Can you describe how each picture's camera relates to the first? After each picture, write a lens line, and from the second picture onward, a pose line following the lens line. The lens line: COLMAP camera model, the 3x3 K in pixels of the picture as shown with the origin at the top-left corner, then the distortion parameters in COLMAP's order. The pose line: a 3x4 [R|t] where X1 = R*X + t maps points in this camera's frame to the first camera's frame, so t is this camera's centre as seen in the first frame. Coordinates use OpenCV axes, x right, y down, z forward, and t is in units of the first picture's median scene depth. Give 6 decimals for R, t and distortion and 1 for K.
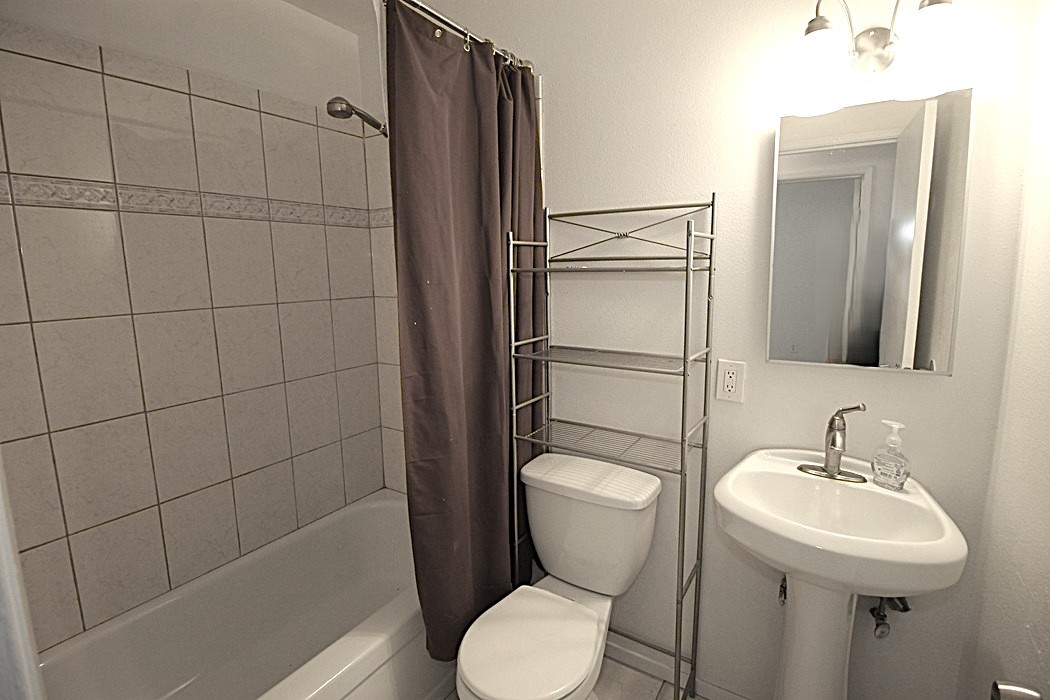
lens RADIAL K [[494.1, 0, 526.1], [0, 494.1, 339.1], [0, 0, 1]] dist [-0.001867, -0.011360]
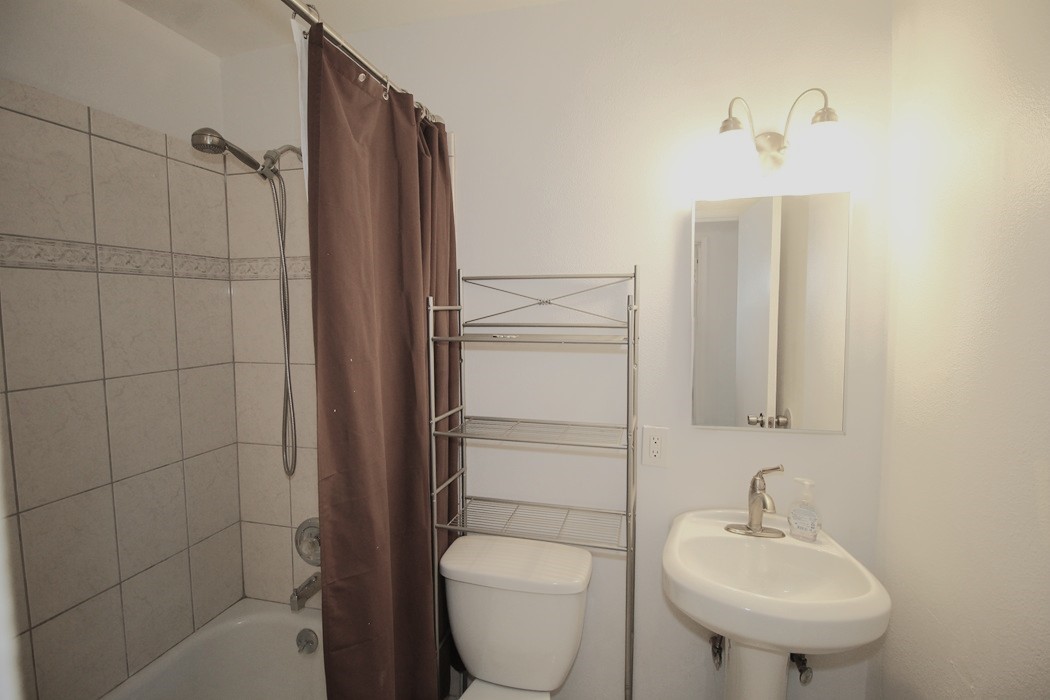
lens RADIAL K [[494.1, 0, 526.1], [0, 494.1, 339.1], [0, 0, 1]] dist [-0.001867, -0.011360]
pose [[0.949113, -0.009246, 0.314800, -0.153434], [0.035441, 0.996355, -0.077588, -0.064056], [-0.312935, 0.084797, 0.945982, 0.095675]]
